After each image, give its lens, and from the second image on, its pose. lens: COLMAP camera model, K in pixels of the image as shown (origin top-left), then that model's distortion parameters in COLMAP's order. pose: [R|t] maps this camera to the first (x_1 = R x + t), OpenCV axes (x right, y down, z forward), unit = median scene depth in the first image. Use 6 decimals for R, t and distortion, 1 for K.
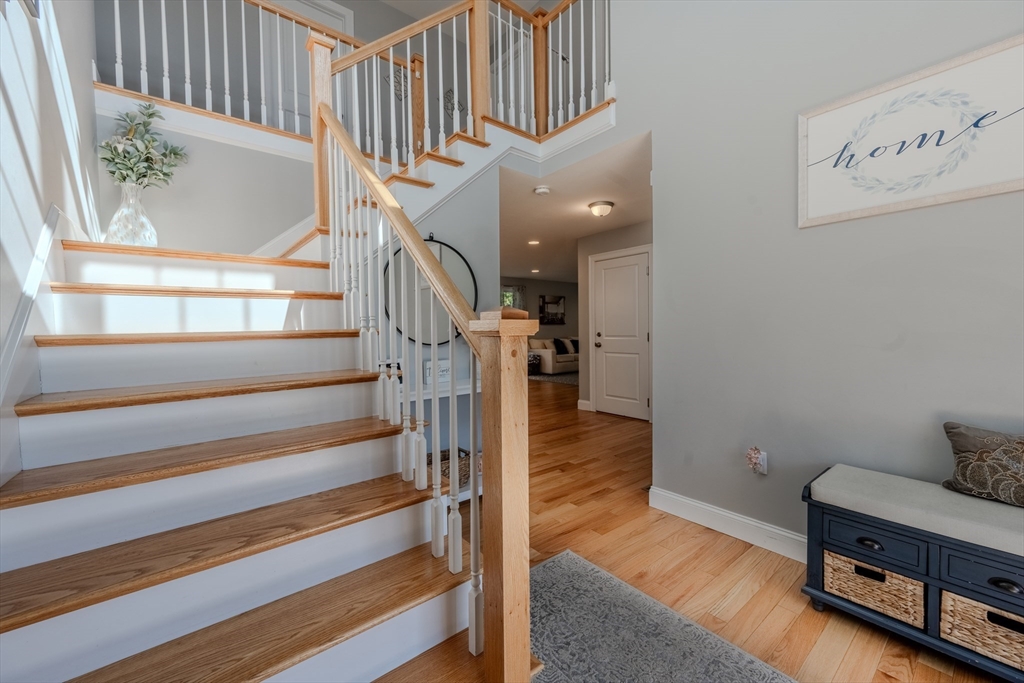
lens RADIAL K [[404.9, 0, 515.4], [0, 404.9, 342.4], [0, 0, 1]] dist [-0.003606, 0.001098]
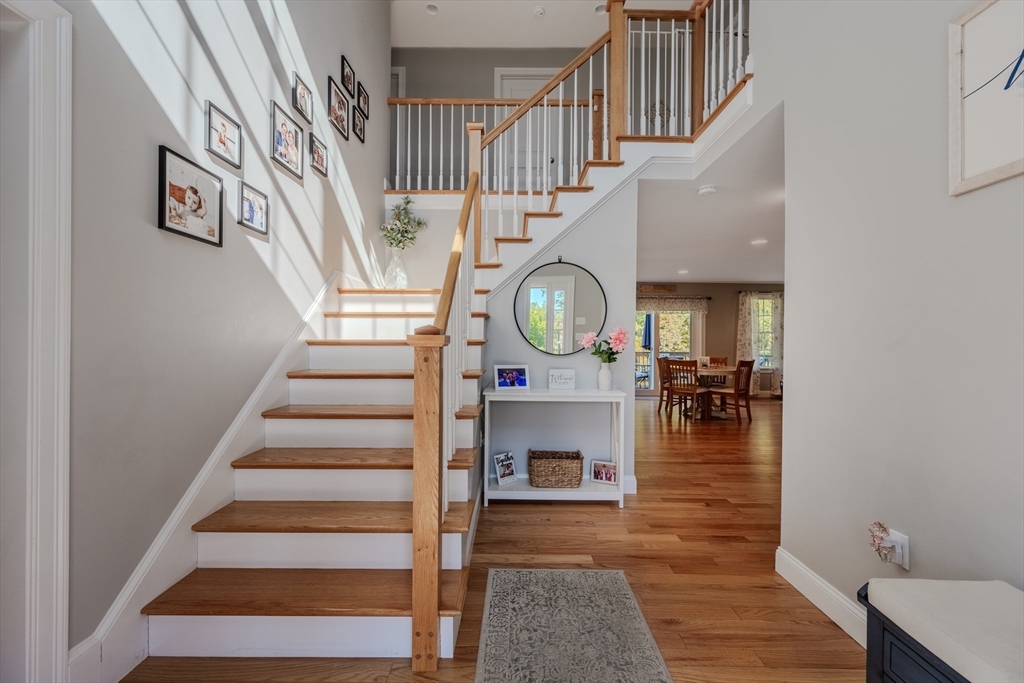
lens RADIAL K [[404.9, 0, 509.2], [0, 404.9, 341.9], [0, 0, 1]] dist [-0.003606, 0.001098]
pose [[0.769963, 0.022294, -0.637699, 0.406873], [-0.040188, 0.999100, -0.013595, -0.009351], [0.636821, 0.036095, 0.770166, 0.044875]]
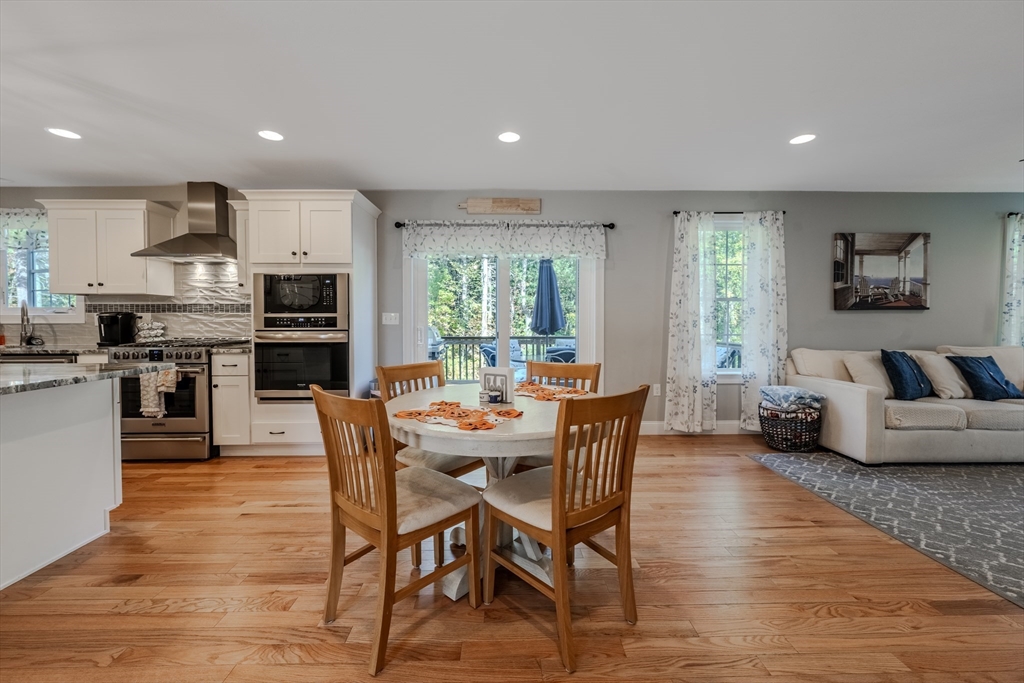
lens RADIAL K [[404.9, 0, 506.6], [0, 404.9, 331.4], [0, 0, 1]] dist [-0.003606, 0.001098]
pose [[0.783245, 0.029747, -0.621001, 0.223843], [-0.032226, 0.999454, 0.007230, -0.067886], [0.620878, 0.014350, 0.783776, 2.027499]]
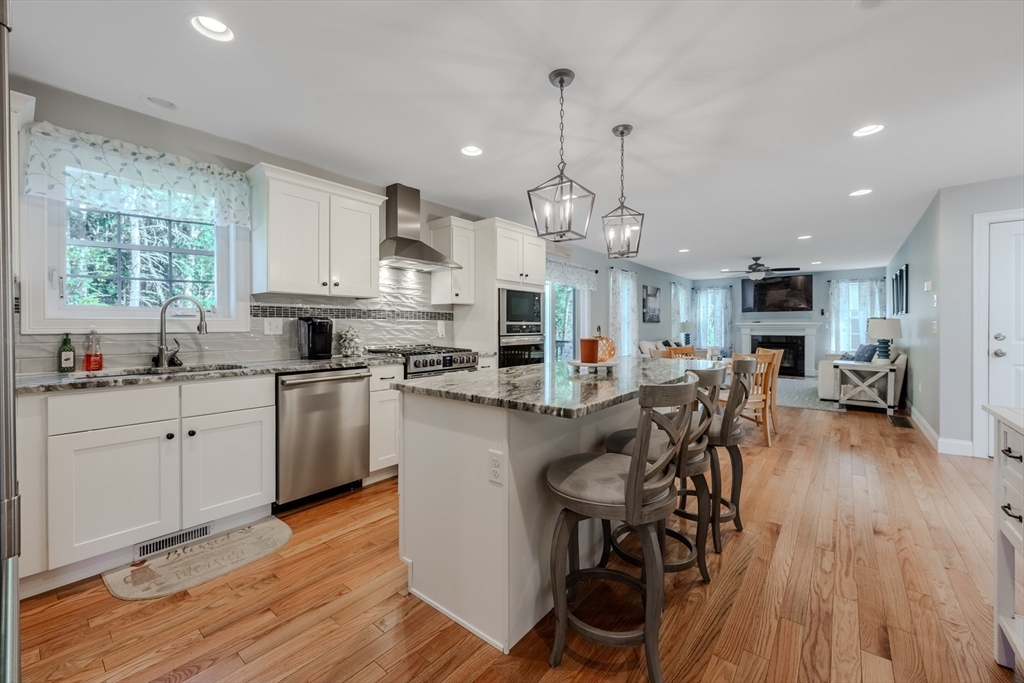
lens RADIAL K [[404.9, 0, 517.6], [0, 404.9, 331.3], [0, 0, 1]] dist [-0.003606, 0.001098]
pose [[0.980266, 0.010479, 0.197403, -1.328643], [-0.005343, 0.999634, -0.026530, -0.016279], [-0.197609, 0.024952, 0.979963, 1.084442]]
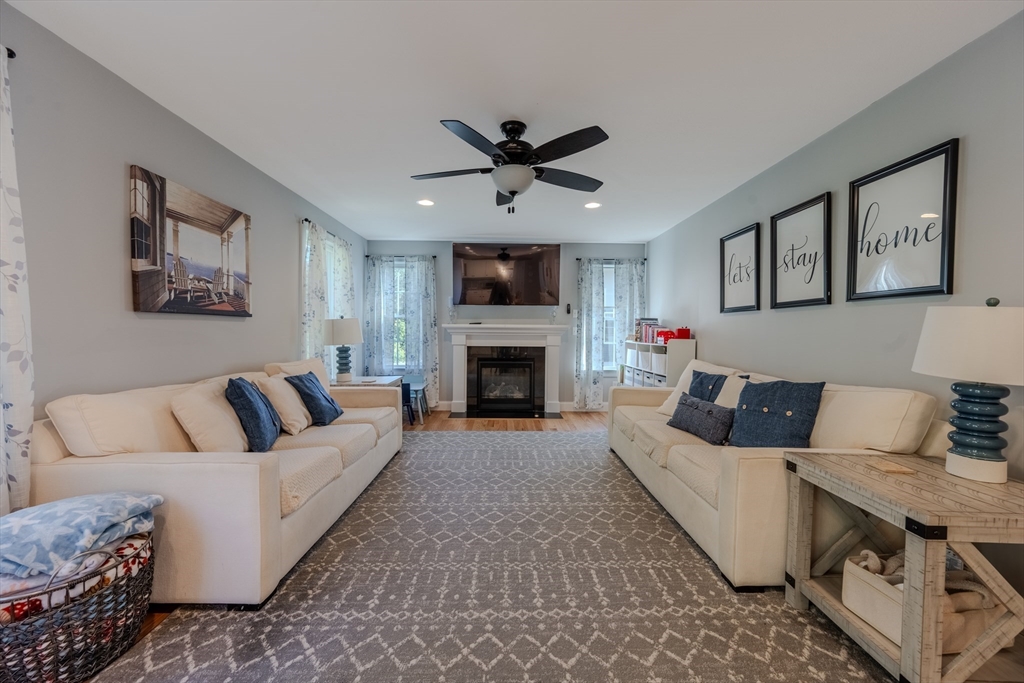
lens RADIAL K [[404.9, 0, 520.2], [0, 404.9, 338.3], [0, 0, 1]] dist [-0.003606, 0.001098]
pose [[0.612505, 0.004566, 0.790454, 0.080837], [0.013193, 0.999785, -0.015998, -0.100107], [-0.790357, 0.020227, 0.612313, 2.879390]]
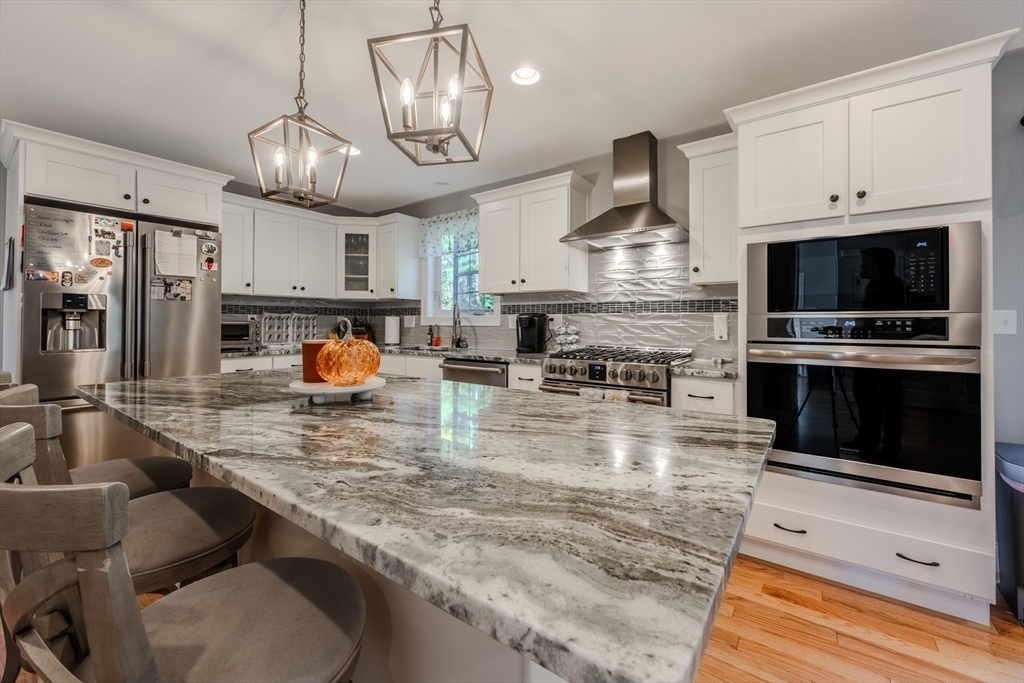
lens RADIAL K [[404.9, 0, 512.2], [0, 404.9, 320.7], [0, 0, 1]] dist [-0.003606, 0.001098]
pose [[0.245682, 0.009382, -0.969305, -0.525825], [-0.042424, 0.999099, -0.001083, -0.055787], [0.968422, 0.041388, 0.245859, 1.933859]]
